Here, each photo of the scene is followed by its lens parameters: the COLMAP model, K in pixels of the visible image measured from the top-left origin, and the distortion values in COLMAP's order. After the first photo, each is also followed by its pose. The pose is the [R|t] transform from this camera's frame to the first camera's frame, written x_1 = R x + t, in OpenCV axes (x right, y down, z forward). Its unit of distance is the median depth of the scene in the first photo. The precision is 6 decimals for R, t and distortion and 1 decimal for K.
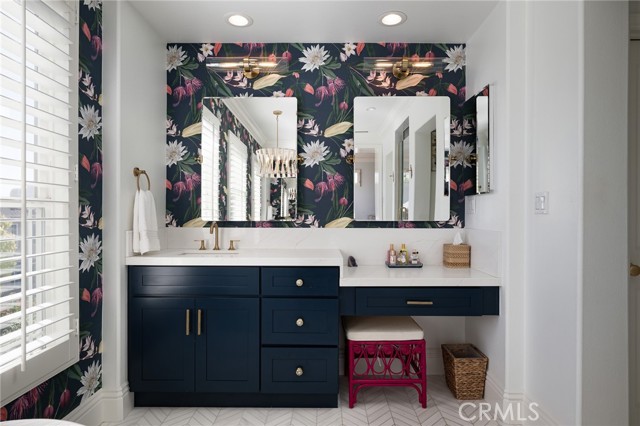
lens RADIAL K [[373.1, 0, 318.4], [0, 373.1, 214.7], [0, 0, 1]] dist [-0.001263, 0.000377]
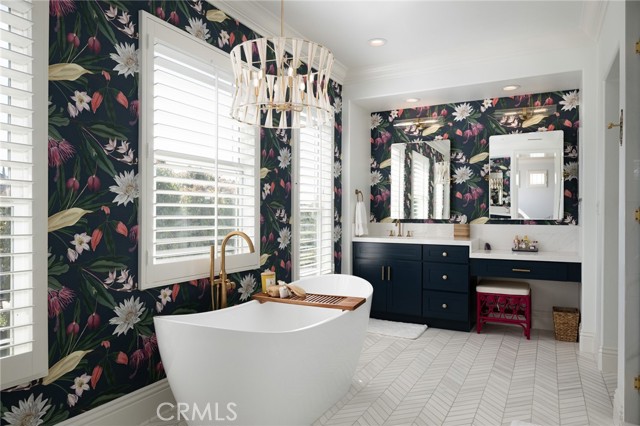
lens RADIAL K [[441.2, 0, 319.4], [0, 441.2, 214.7], [0, 0, 1]] dist [0.002278, 0.000191]
pose [[0.889159, 0.001444, -0.457596, 0.294844], [-0.001492, 0.999999, 0.000257, -0.000967], [0.457596, 0.000454, 0.889160, -0.867885]]
